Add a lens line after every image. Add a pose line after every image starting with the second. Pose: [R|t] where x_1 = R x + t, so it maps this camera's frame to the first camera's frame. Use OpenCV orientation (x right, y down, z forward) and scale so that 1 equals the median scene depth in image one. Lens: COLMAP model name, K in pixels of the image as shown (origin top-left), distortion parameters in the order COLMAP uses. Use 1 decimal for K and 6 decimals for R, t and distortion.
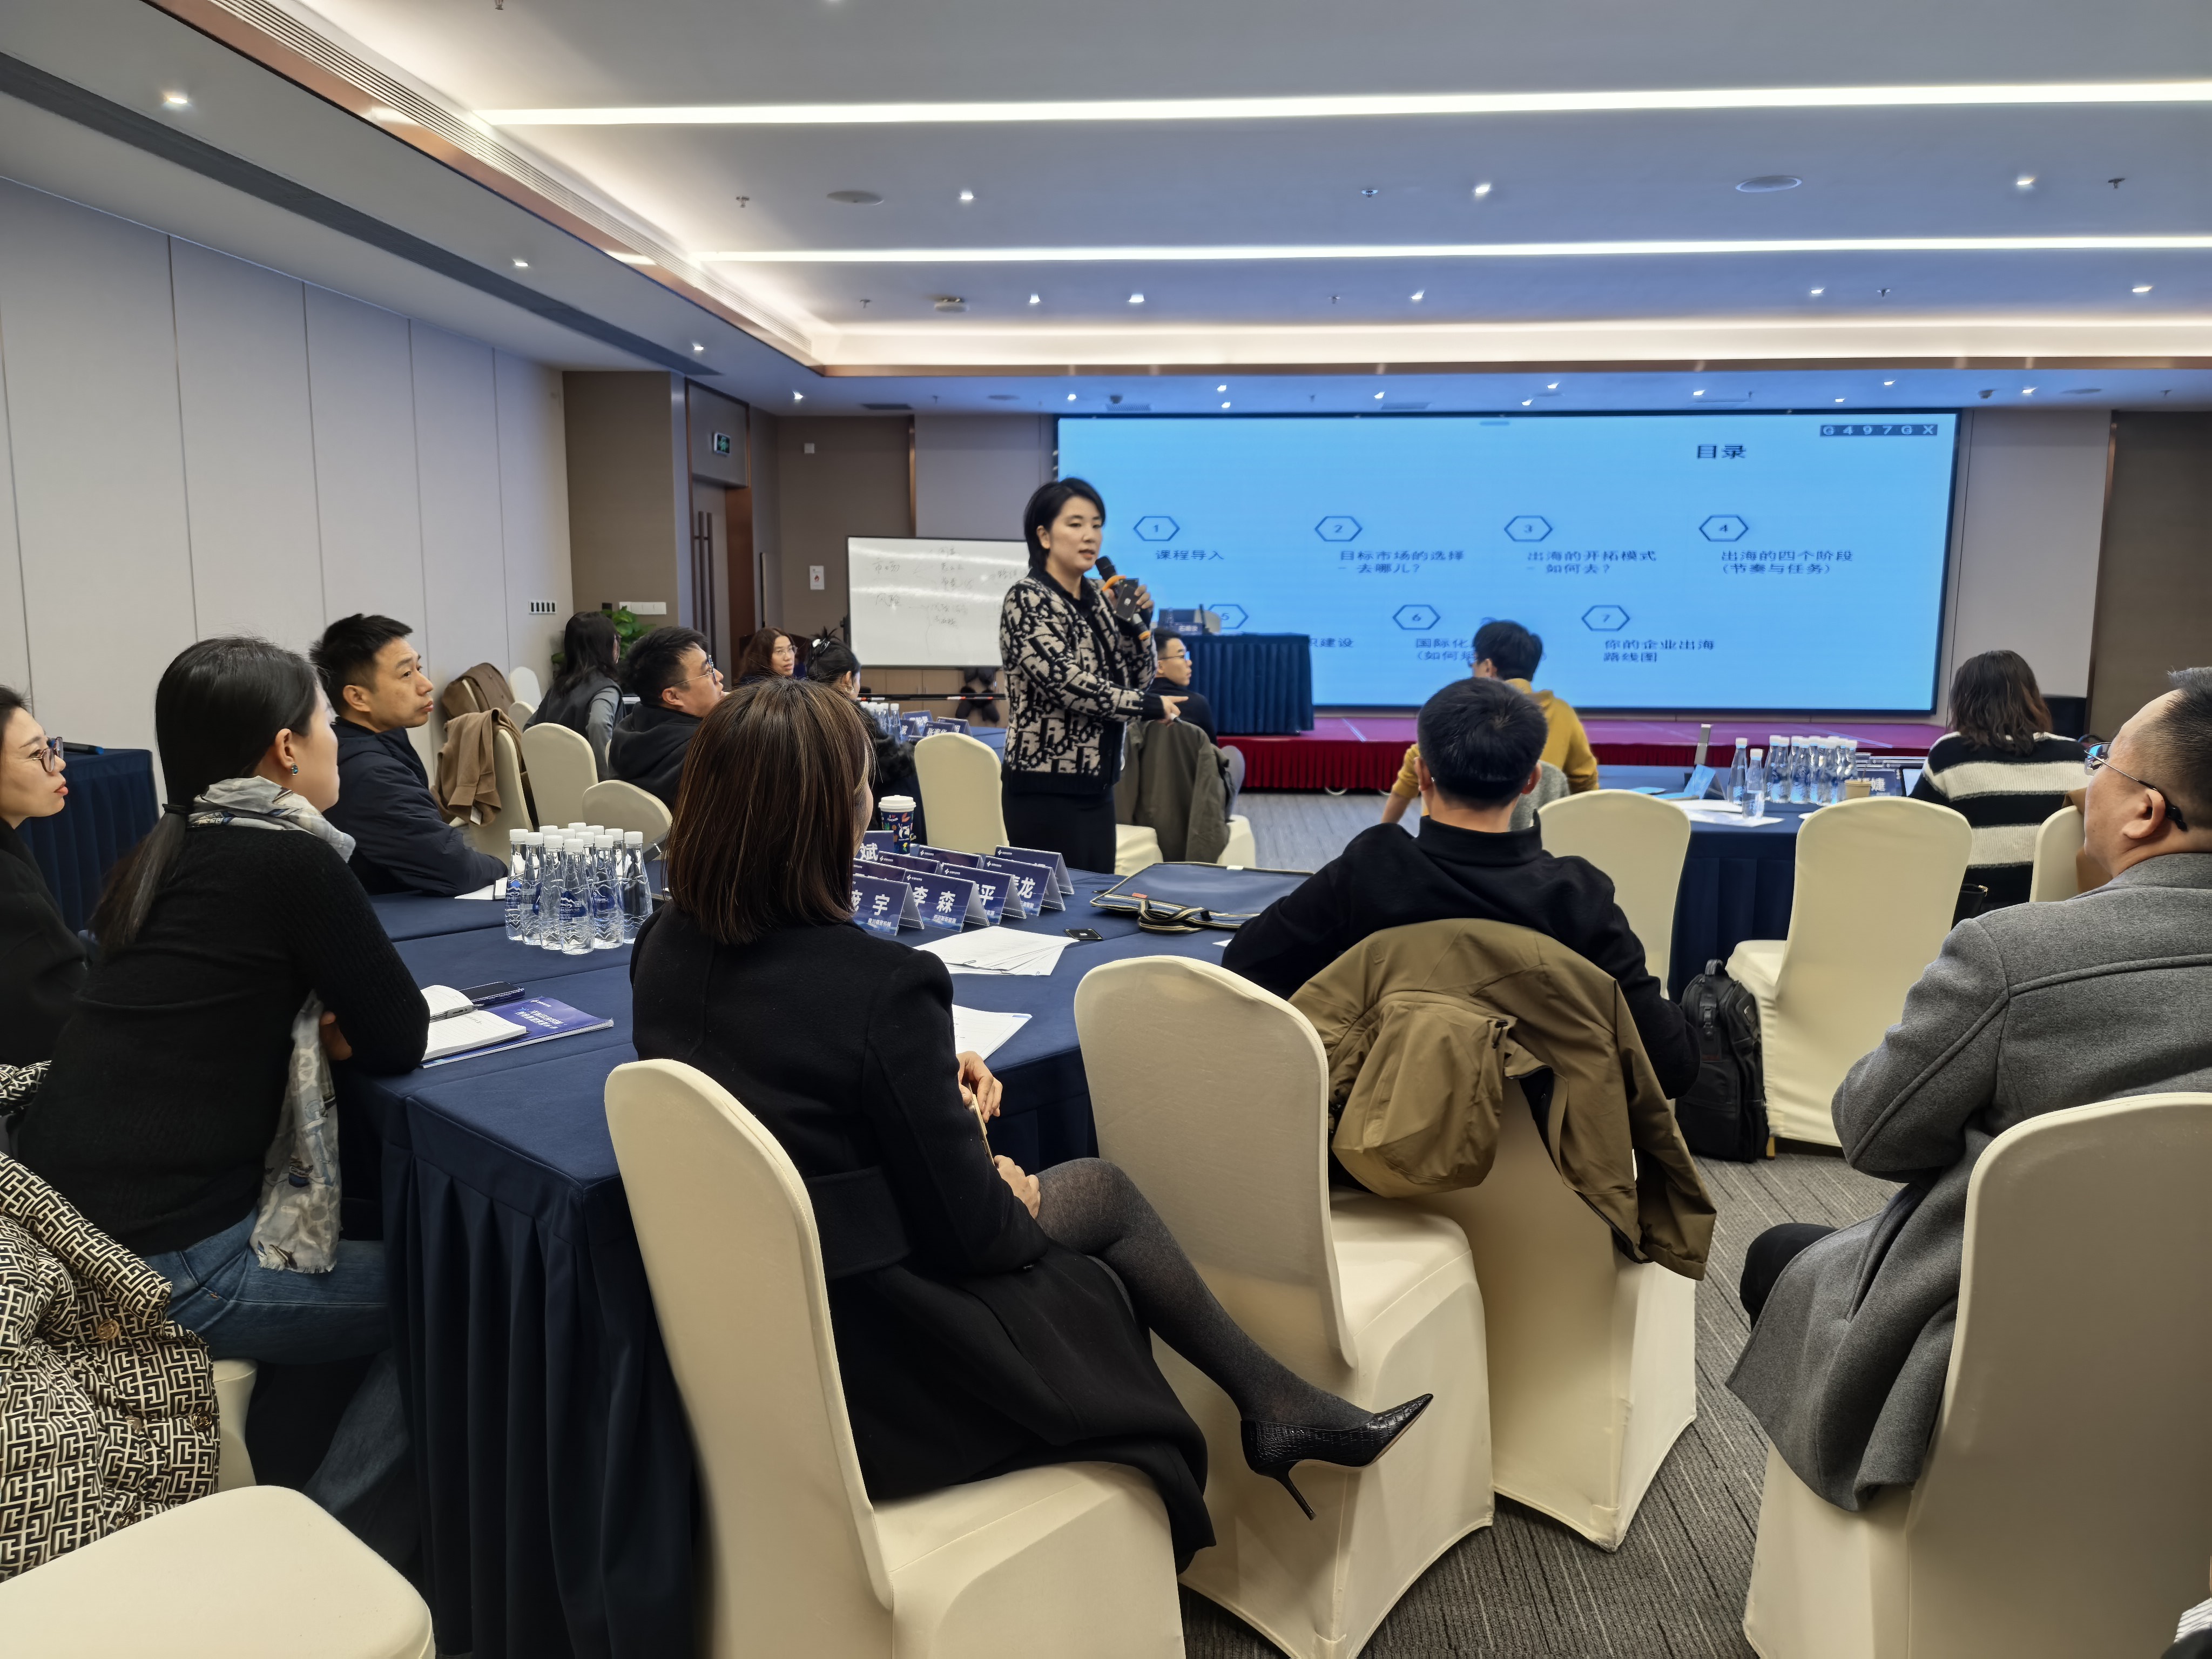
lens RADIAL K [[1573.0, 0, 1109.5], [0, 1573.0, 826.8], [0, 0, 1]] dist [0.040005, -0.011970]
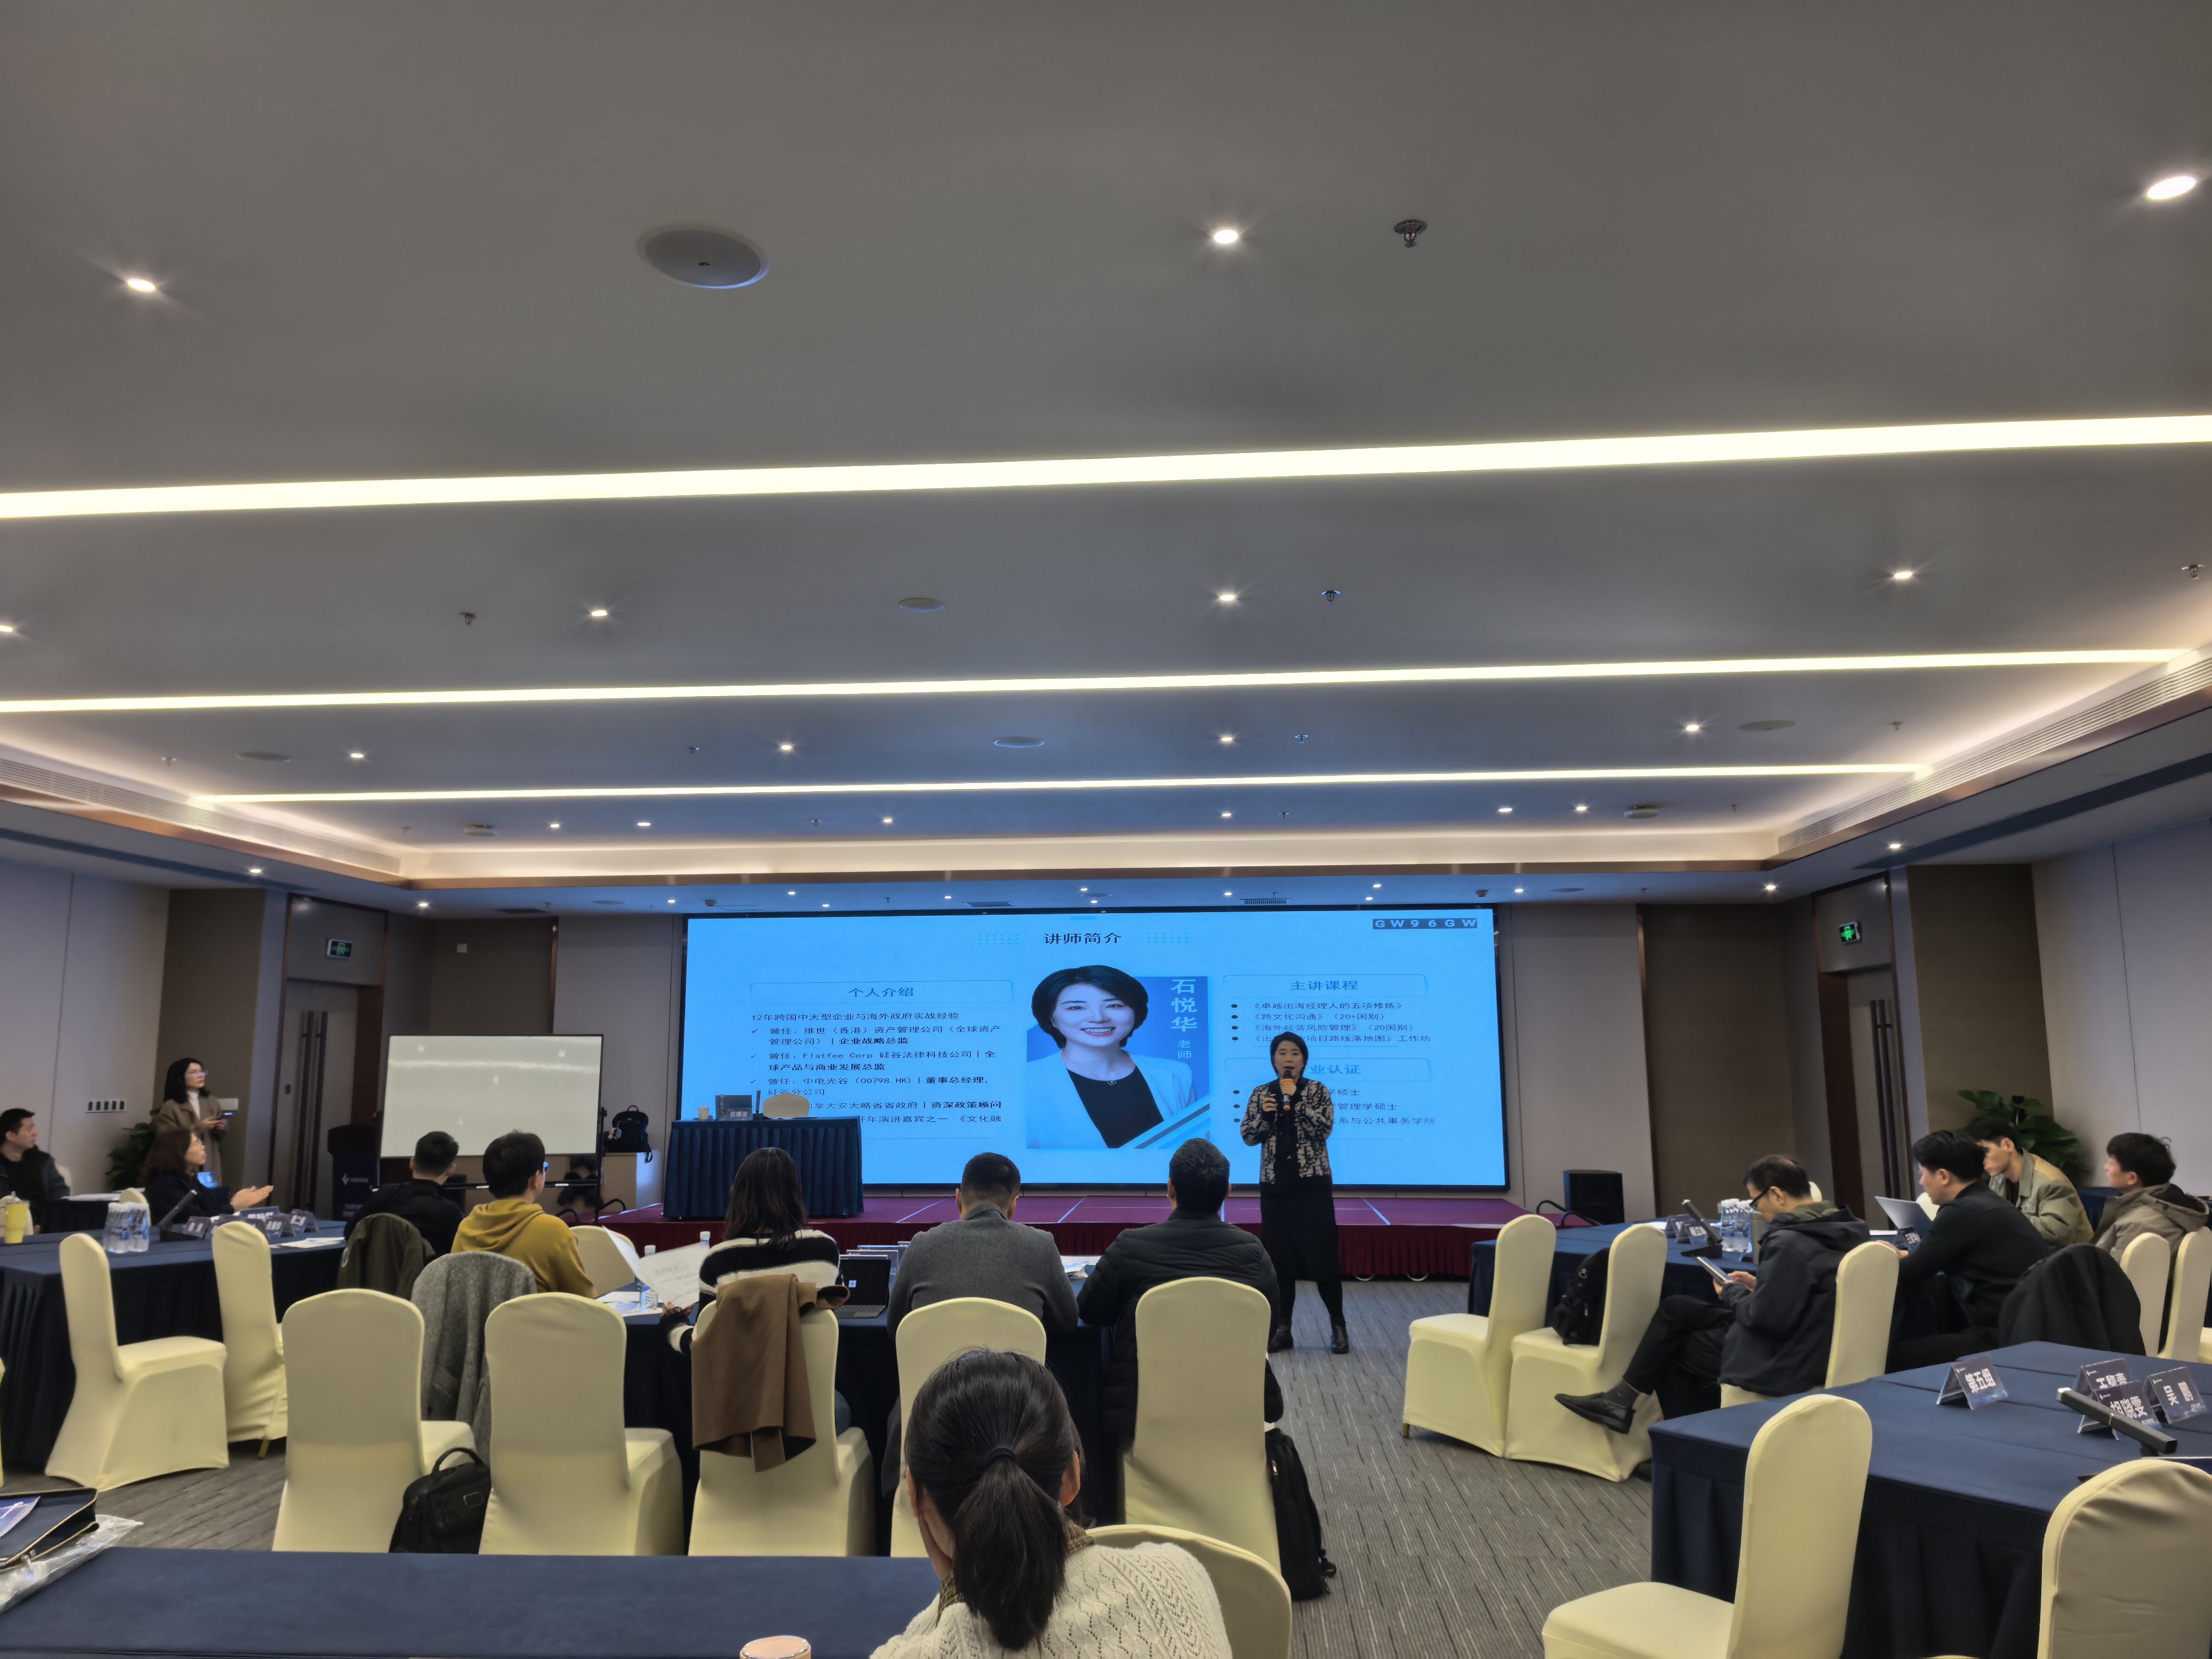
lens RADIAL K [[1573.0, 0, 1092.9], [0, 1573.0, 830.3], [0, 0, 1]] dist [0.040005, -0.011970]
pose [[0.999874, -0.012661, -0.009621, 0.286917], [0.009355, 0.957615, -0.287898, -0.001274], [0.012859, 0.287772, 0.957613, -0.062950]]
